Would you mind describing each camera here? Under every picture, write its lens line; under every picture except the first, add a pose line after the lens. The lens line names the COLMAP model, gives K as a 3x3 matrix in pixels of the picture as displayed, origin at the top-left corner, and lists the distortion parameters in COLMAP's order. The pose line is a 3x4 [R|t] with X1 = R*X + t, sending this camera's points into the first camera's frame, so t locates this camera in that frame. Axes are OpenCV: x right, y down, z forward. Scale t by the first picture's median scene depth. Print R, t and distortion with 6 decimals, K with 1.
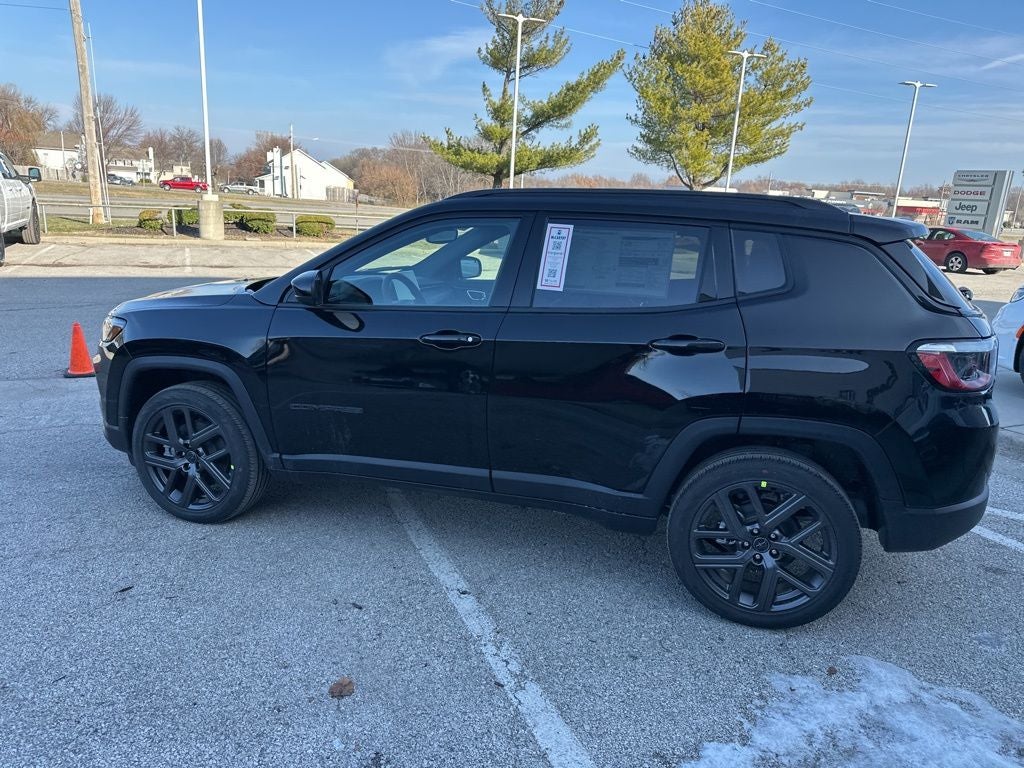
lens RADIAL K [[719.8, 0, 511.2], [0, 719.8, 394.4], [0, 0, 1]] dist [0.044230, -0.052849]
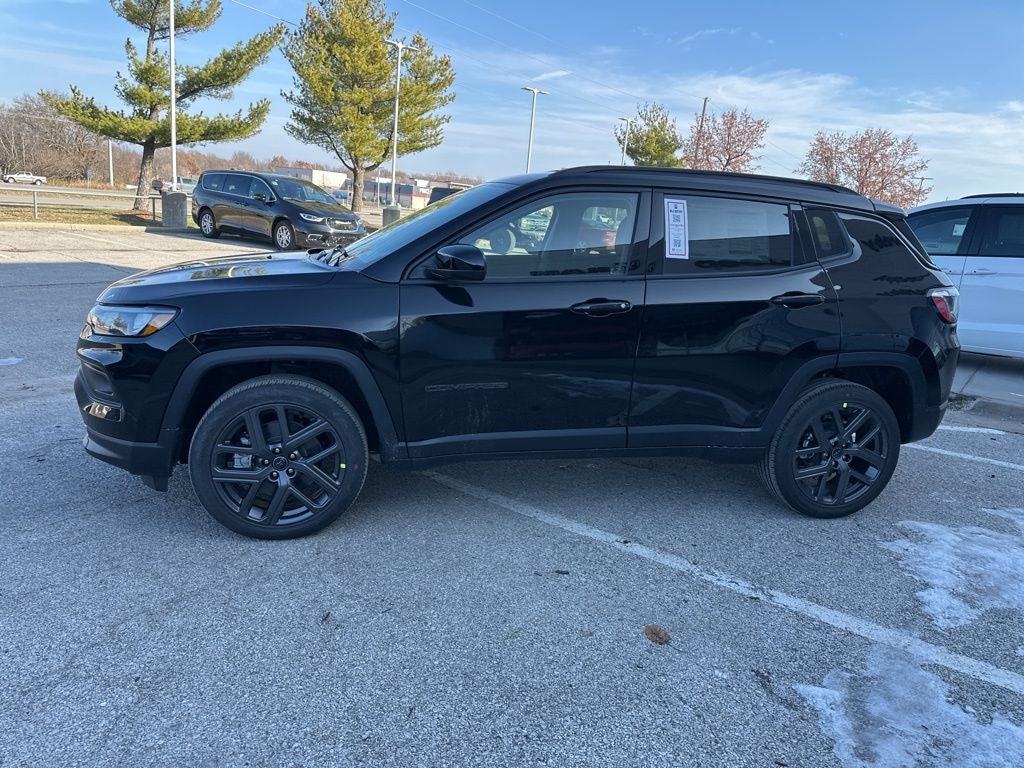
lens RADIAL K [[719.1, 0, 512.0], [0, 719.1, 384.0], [0, 0, 1]] dist [0.040501, -0.046057]
pose [[0.867448, -0.097910, 0.487798, -0.111768], [0.093908, 0.995043, 0.032728, -0.001612], [-0.488585, 0.017418, 0.872343, 0.022518]]
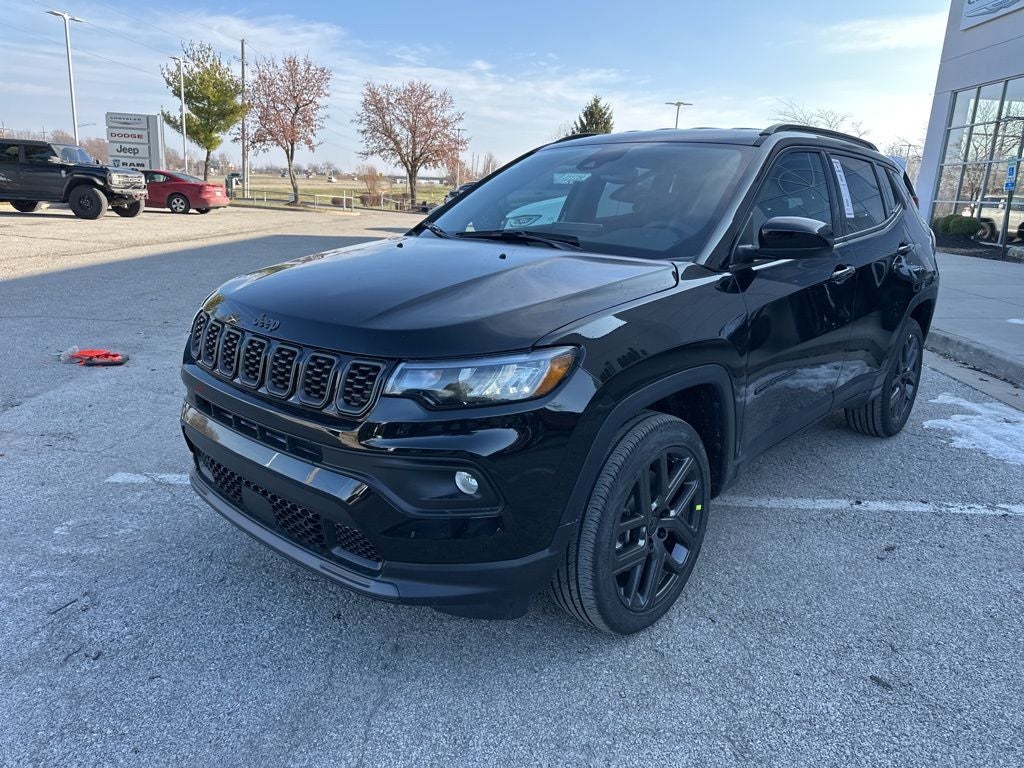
lens RADIAL K [[723.1, 0, 510.8], [0, 723.1, 380.2], [0, 0, 1]] dist [0.022512, -0.023305]
pose [[0.420464, -0.258960, 0.869569, -0.187623], [0.211302, 0.959999, 0.183719, -0.033857], [-0.882361, 0.106494, 0.458364, 0.147431]]
